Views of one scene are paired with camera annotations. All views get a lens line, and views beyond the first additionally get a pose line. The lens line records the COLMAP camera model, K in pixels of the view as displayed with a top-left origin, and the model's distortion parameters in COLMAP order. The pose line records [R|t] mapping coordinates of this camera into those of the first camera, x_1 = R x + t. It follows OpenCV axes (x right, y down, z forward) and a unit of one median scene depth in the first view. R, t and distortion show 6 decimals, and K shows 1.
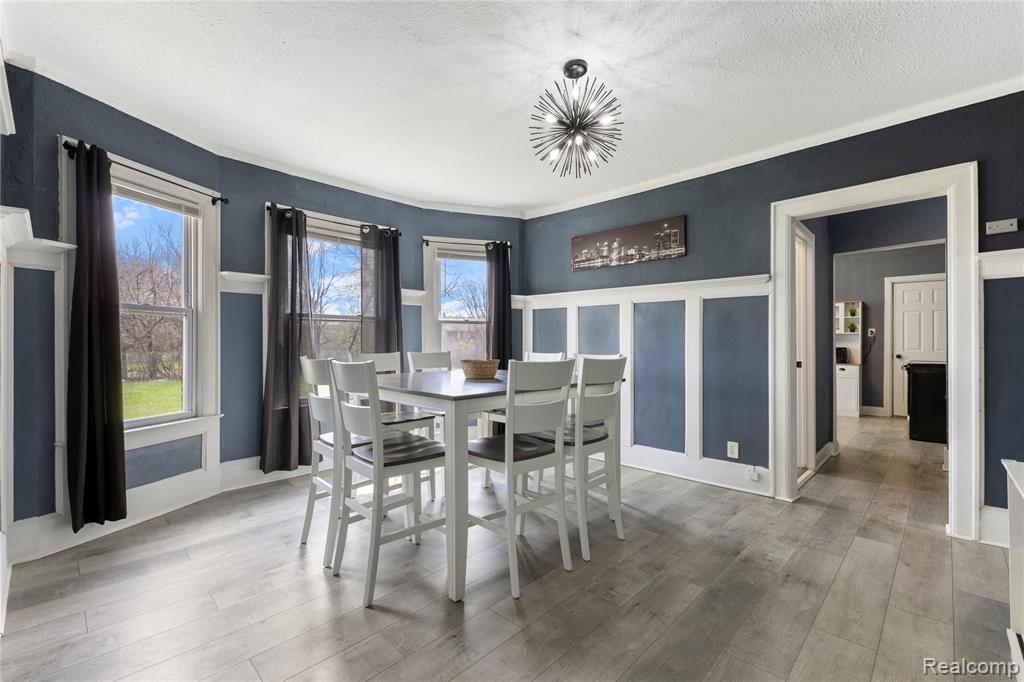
lens RADIAL K [[443.4, 0, 511.6], [0, 443.4, 342.4], [0, 0, 1]] dist [0.017498, -0.000219]
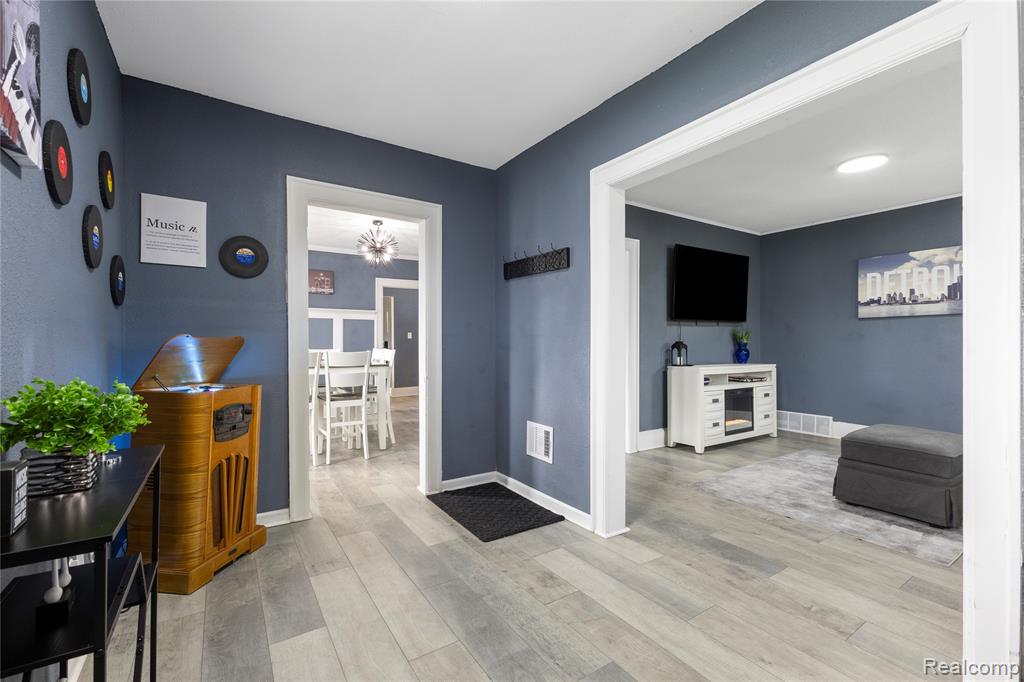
lens RADIAL K [[443.4, 0, 511.8], [0, 443.4, 341.2], [0, 0, 1]] dist [0.017498, -0.000219]
pose [[0.219425, 0.006741, 0.975606, -1.264448], [-0.004971, 0.999971, -0.005791, 0.005163], [-0.975617, -0.003579, 0.219452, -0.118231]]
